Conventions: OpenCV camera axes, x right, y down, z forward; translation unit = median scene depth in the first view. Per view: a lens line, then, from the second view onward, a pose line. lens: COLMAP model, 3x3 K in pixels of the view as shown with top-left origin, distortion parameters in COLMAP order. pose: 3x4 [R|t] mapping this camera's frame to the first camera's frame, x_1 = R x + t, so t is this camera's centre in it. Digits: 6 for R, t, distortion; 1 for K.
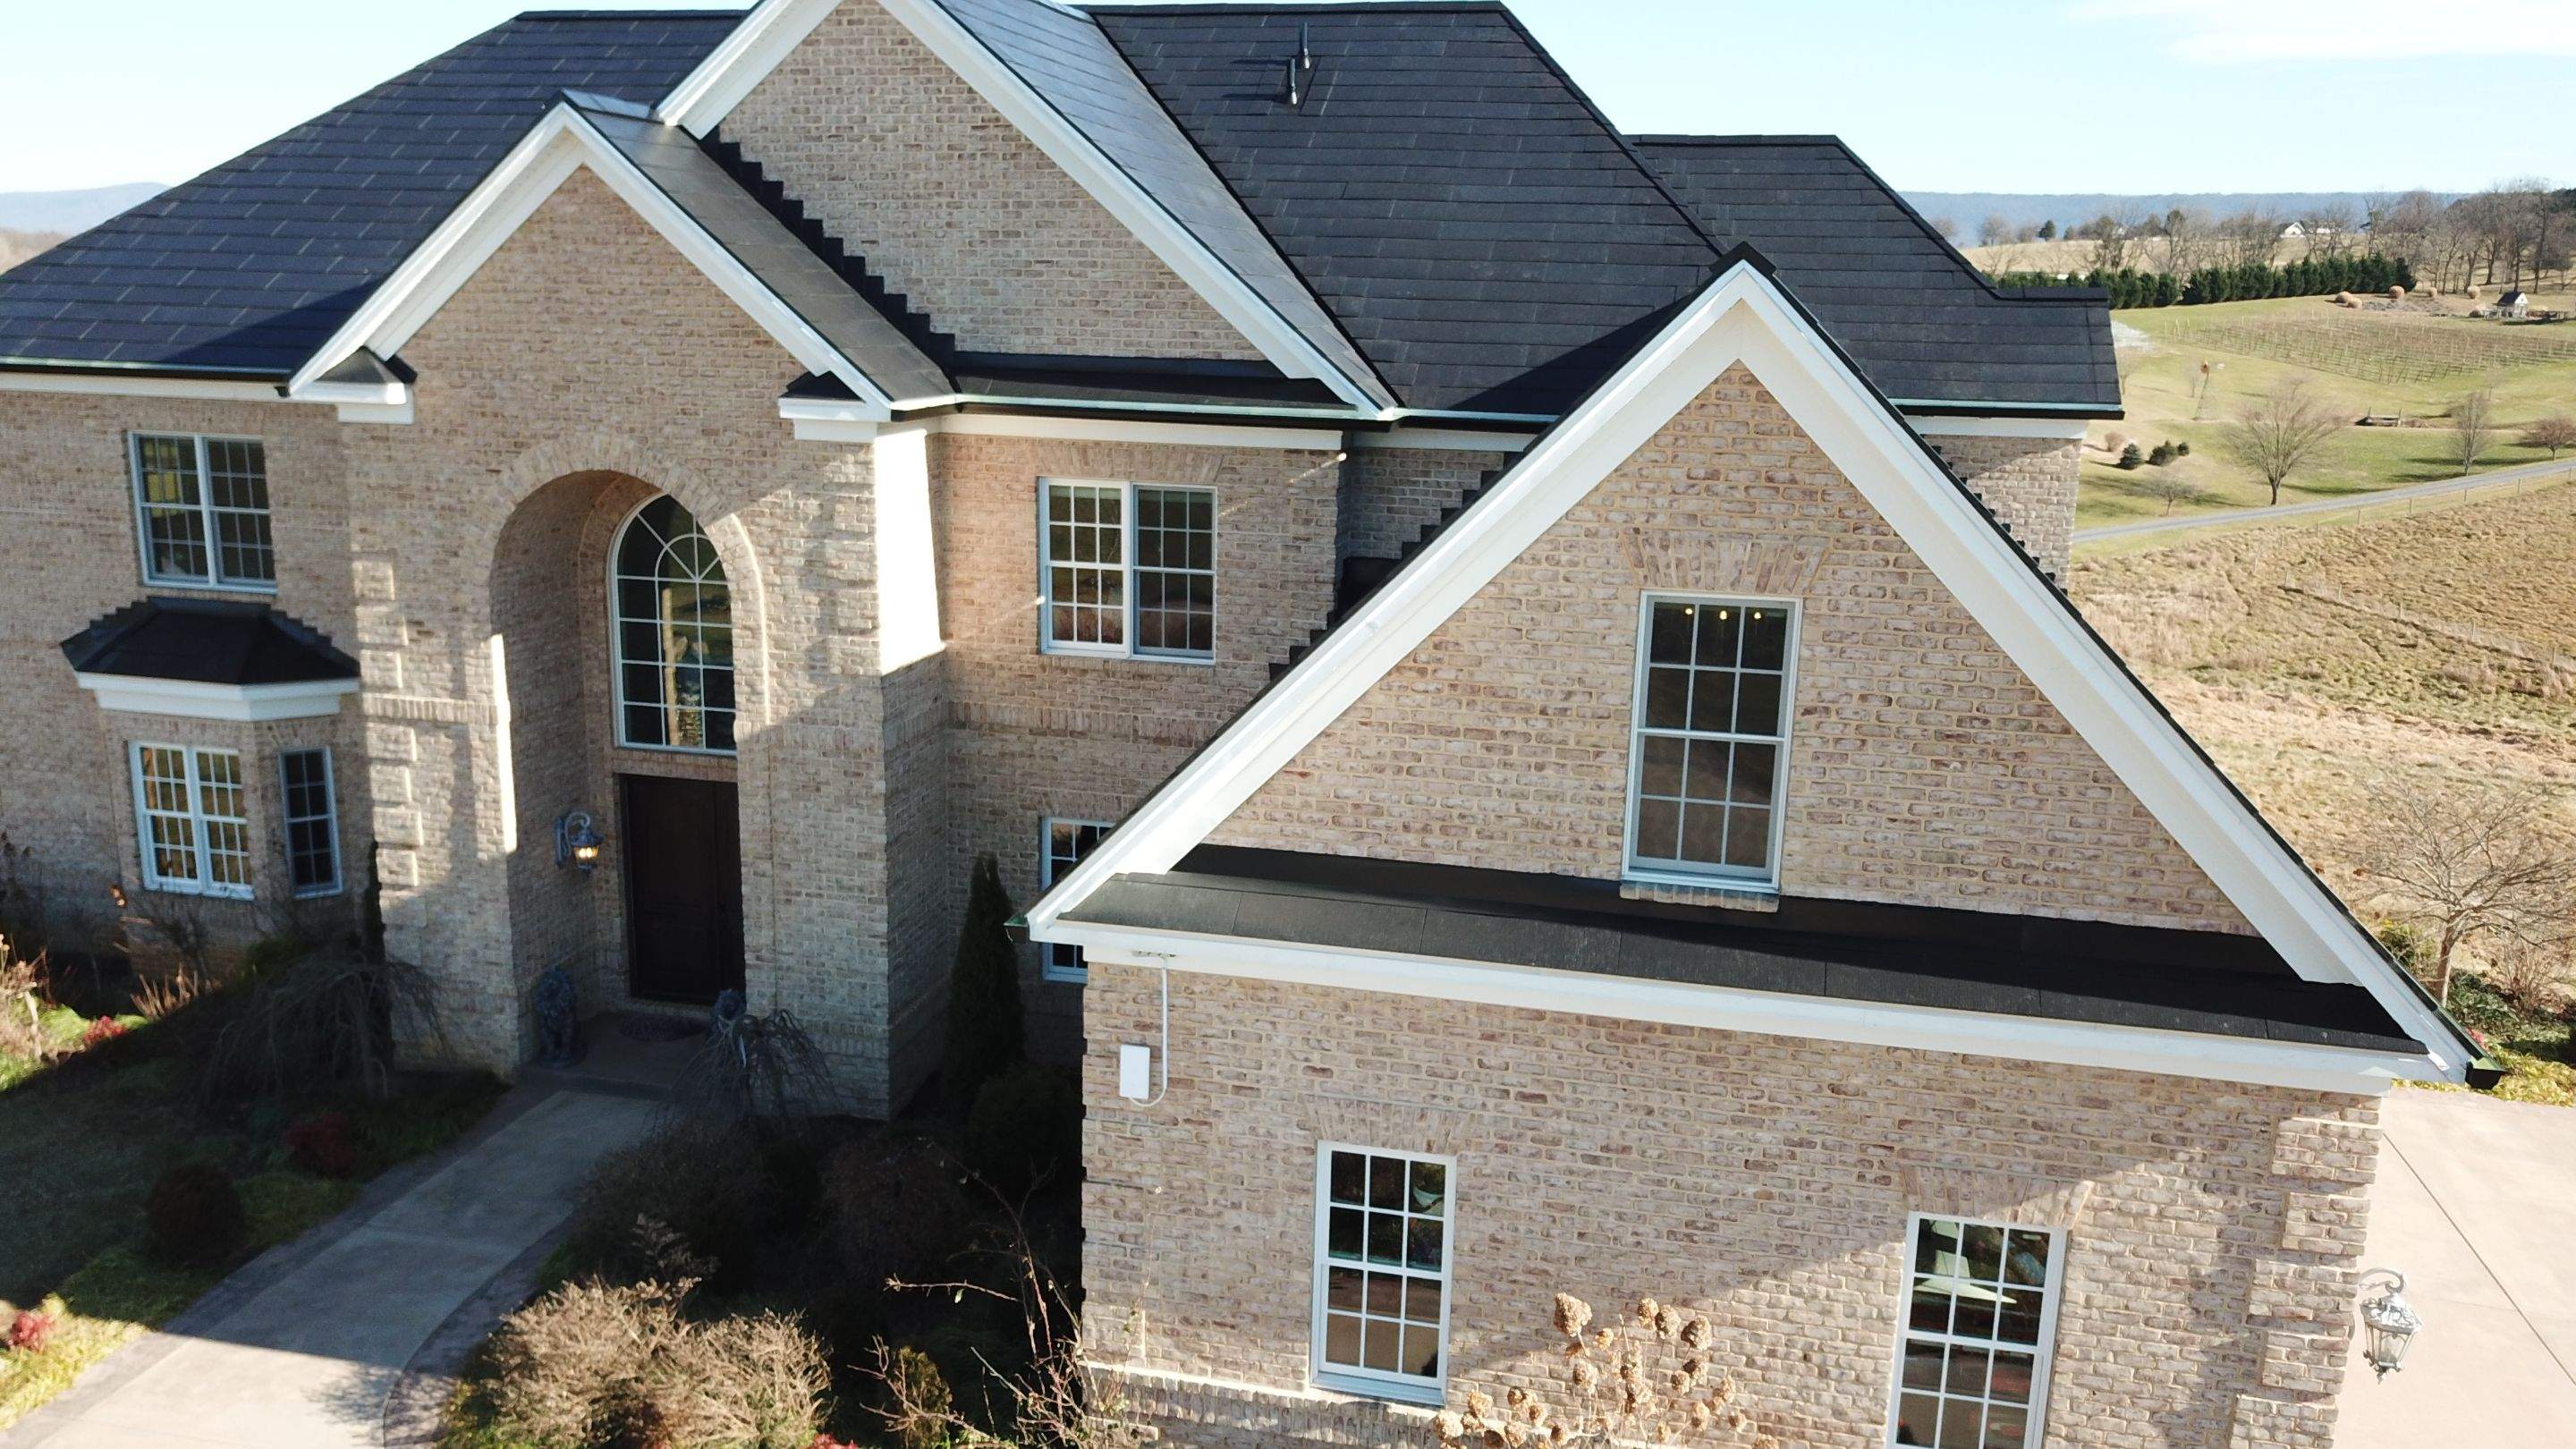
lens RADIAL K [[1988.0, 0, 1261.6], [0, 1988.0, 747.0], [0, 0, 1]] dist [-0.003963, 0.009486]
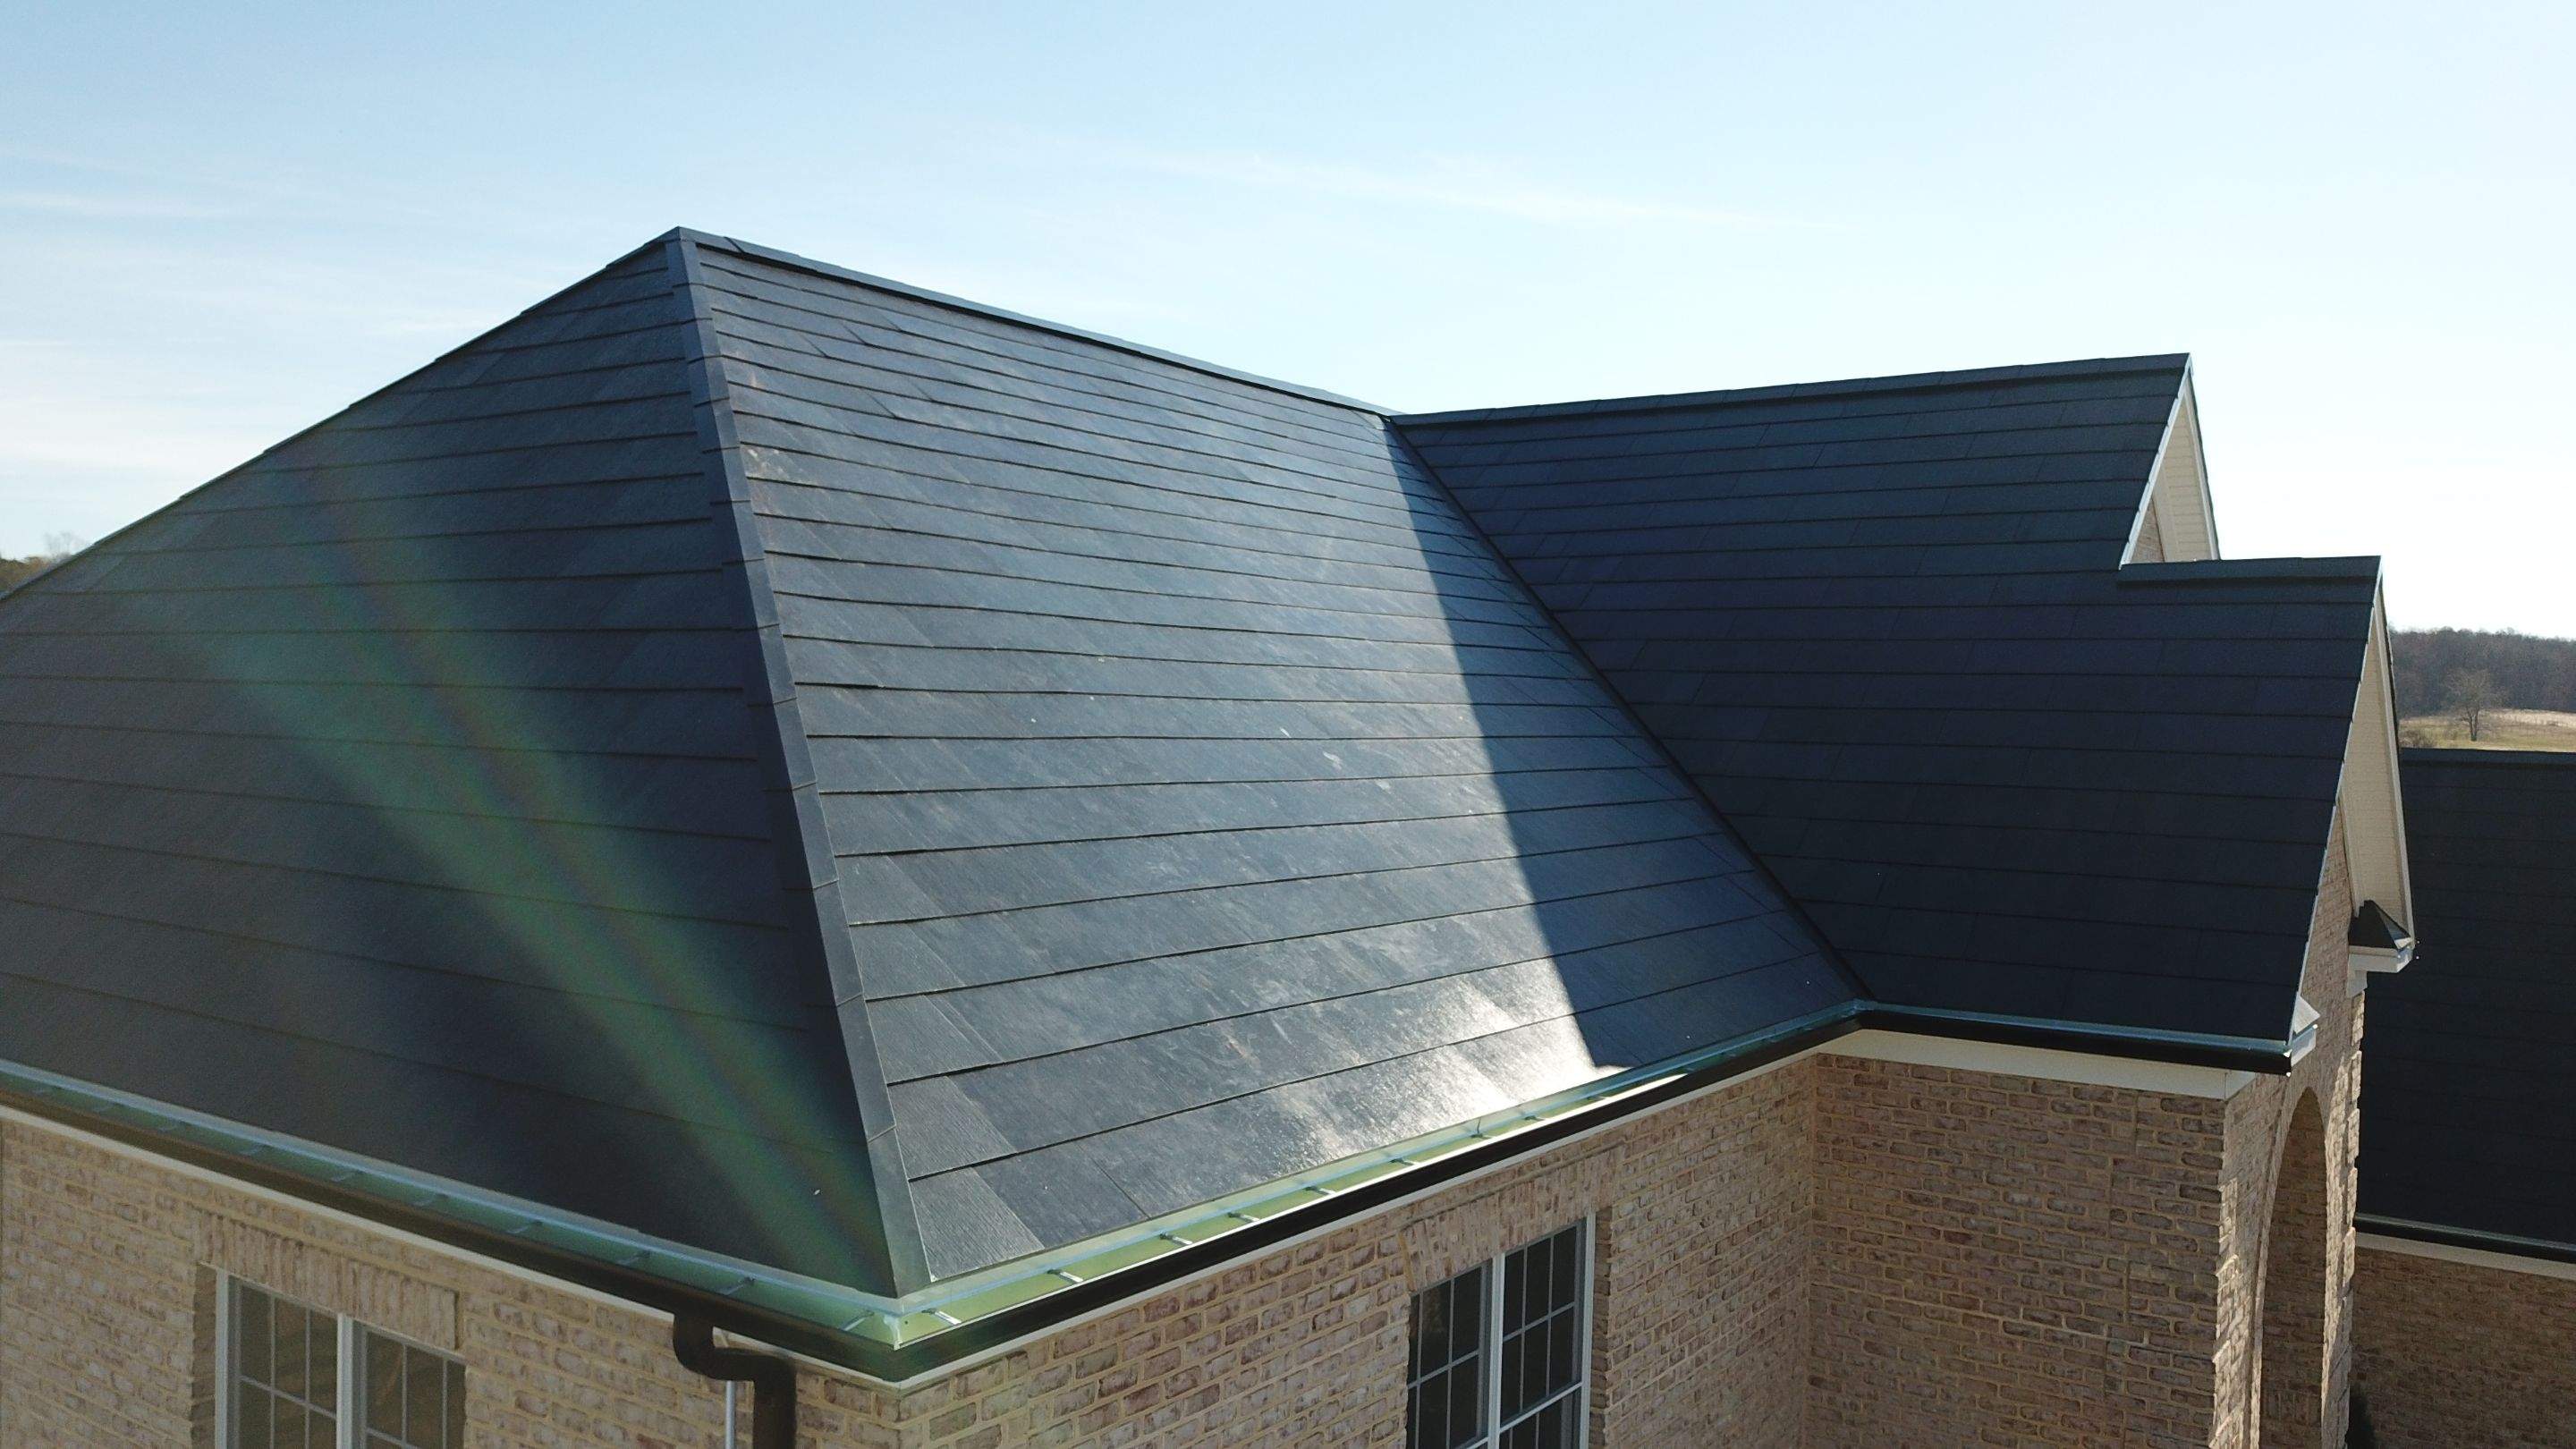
lens RADIAL K [[1990.3, 0, 1263.5], [0, 1990.3, 749.2], [0, 0, 1]] dist [0.002774, -0.001751]
pose [[0.374472, -0.035503, 0.926558, -1.048945], [0.196298, 0.979653, -0.041797, -0.283458], [-0.906222, 0.197534, 0.373822, 1.007445]]
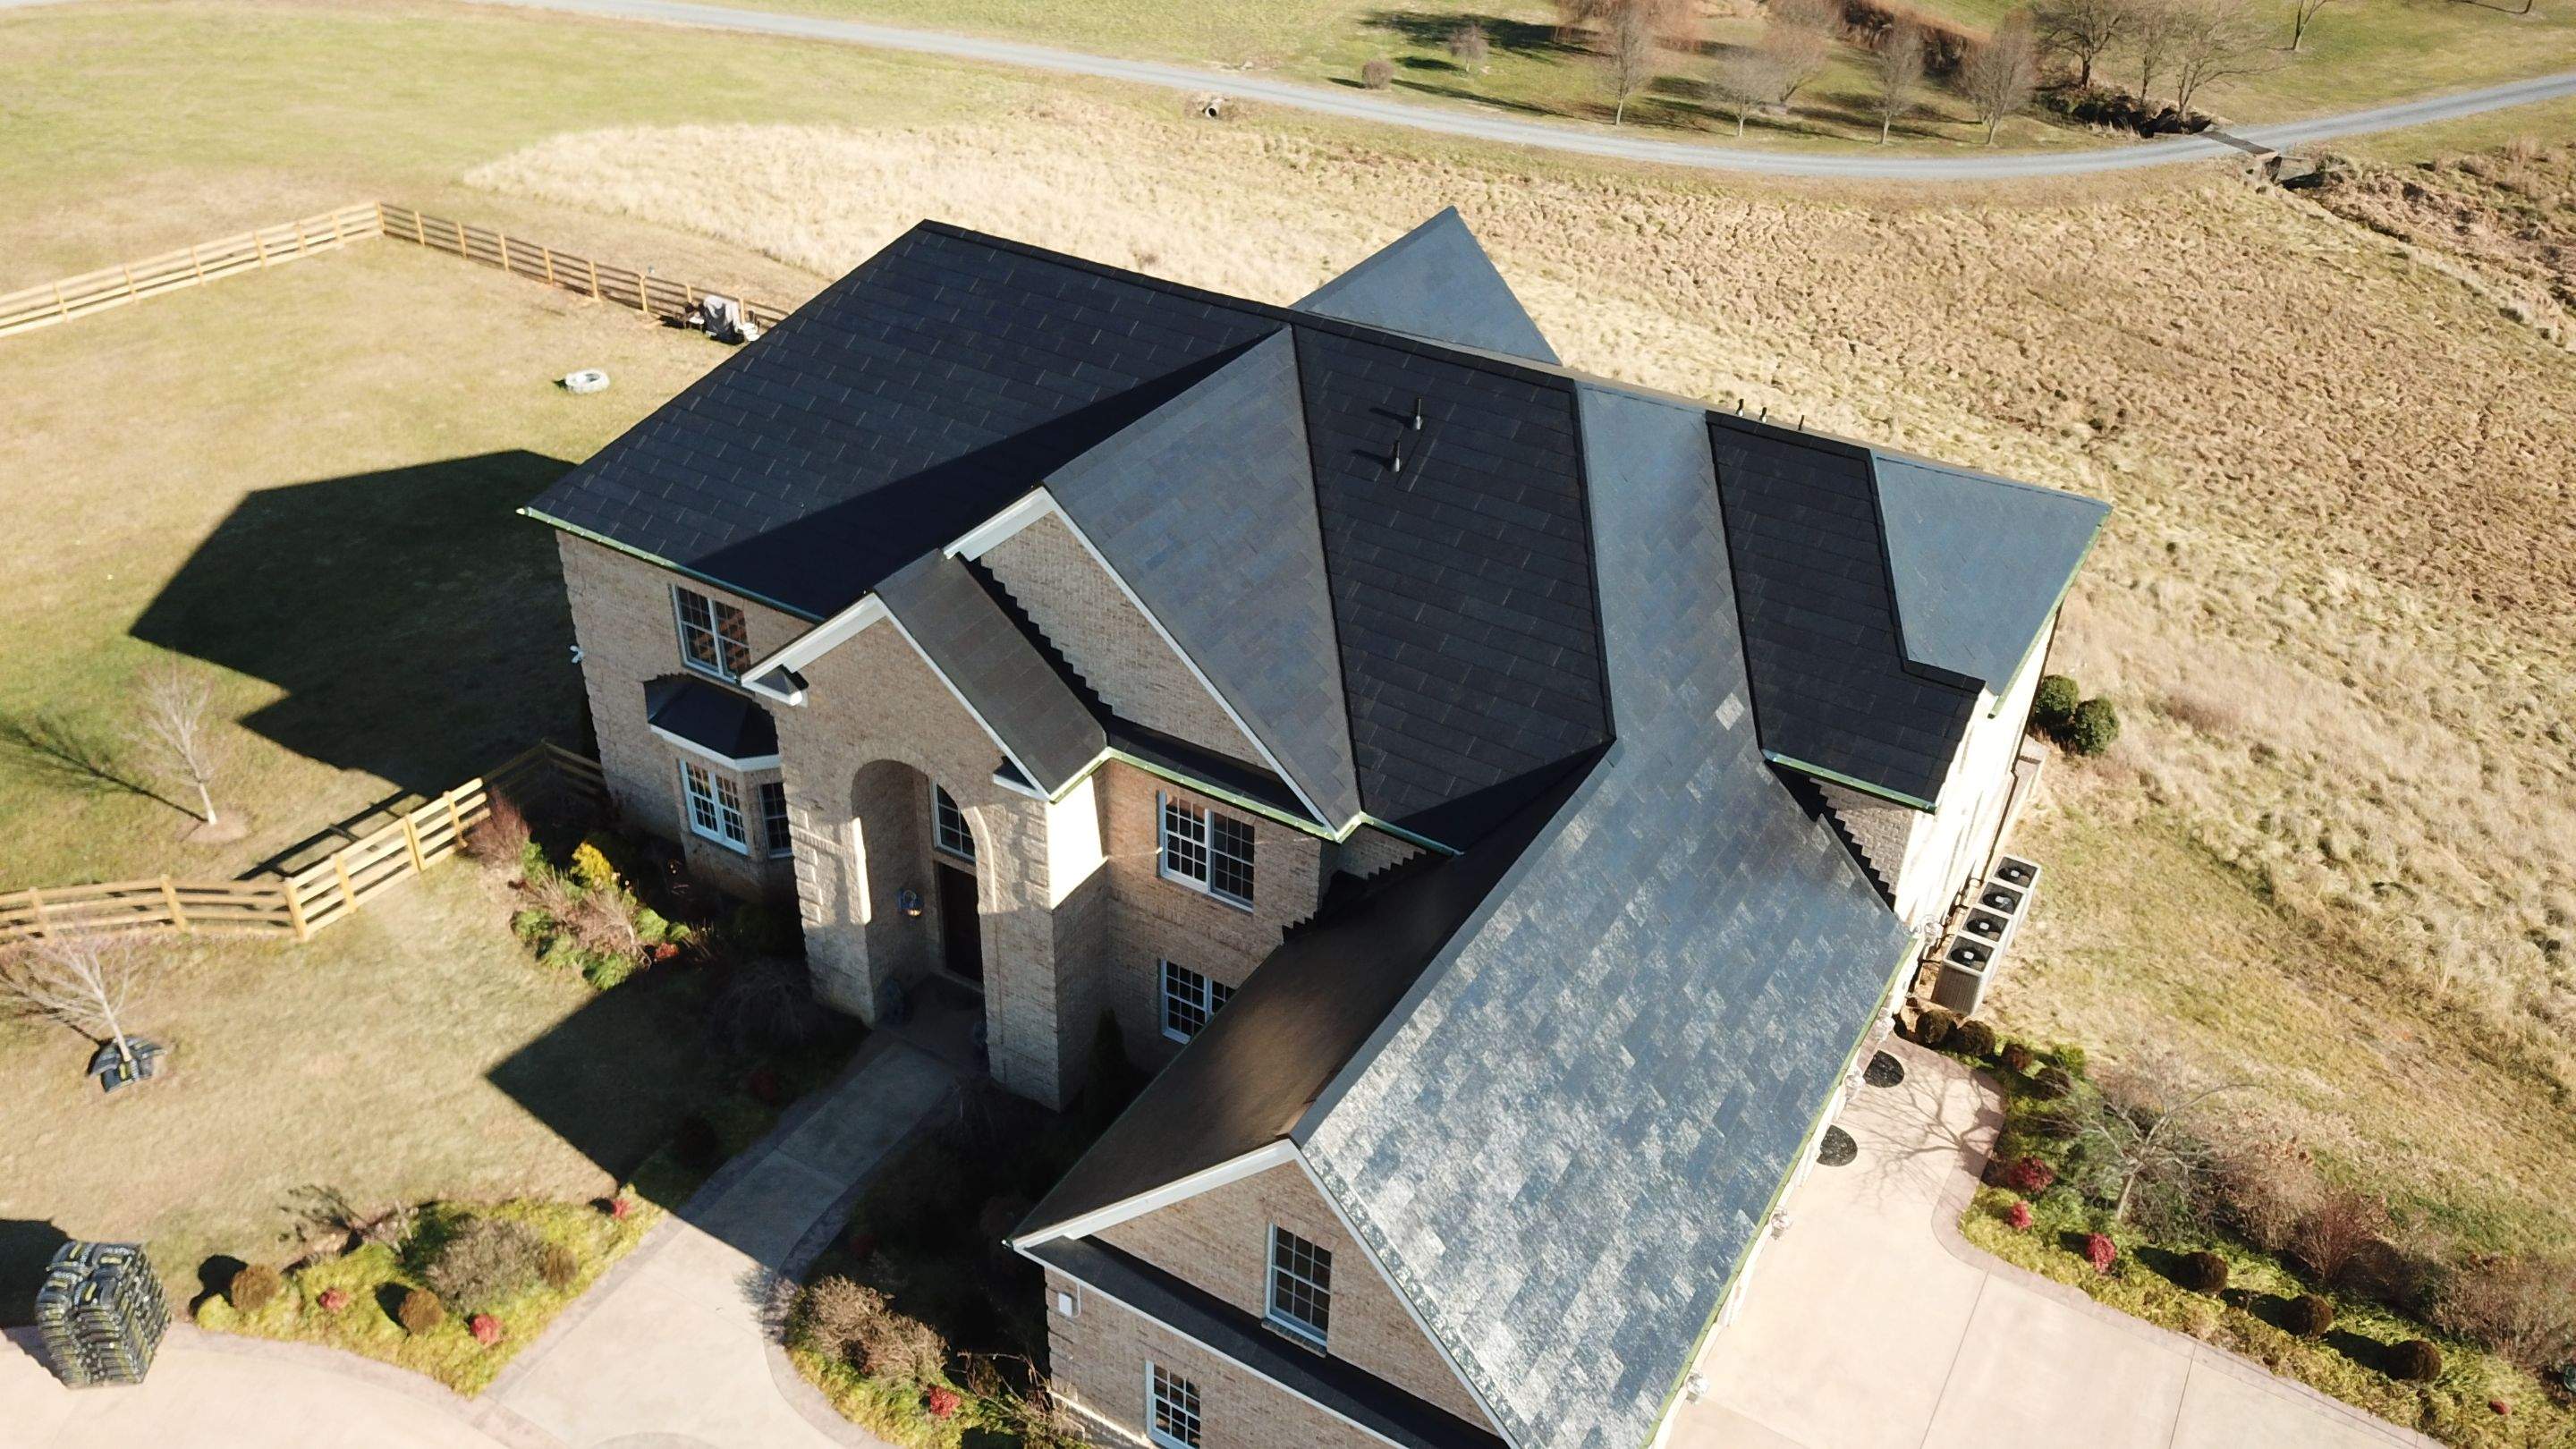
lens RADIAL K [[1988.0, 0, 1261.6], [0, 1988.0, 747.0], [0, 0, 1]] dist [-0.003963, 0.009486]
pose [[0.952235, 0.172183, -0.252195, 0.368235], [-0.071973, 0.929157, 0.362612, -0.759789], [0.296764, -0.327141, 0.897168, -0.408635]]
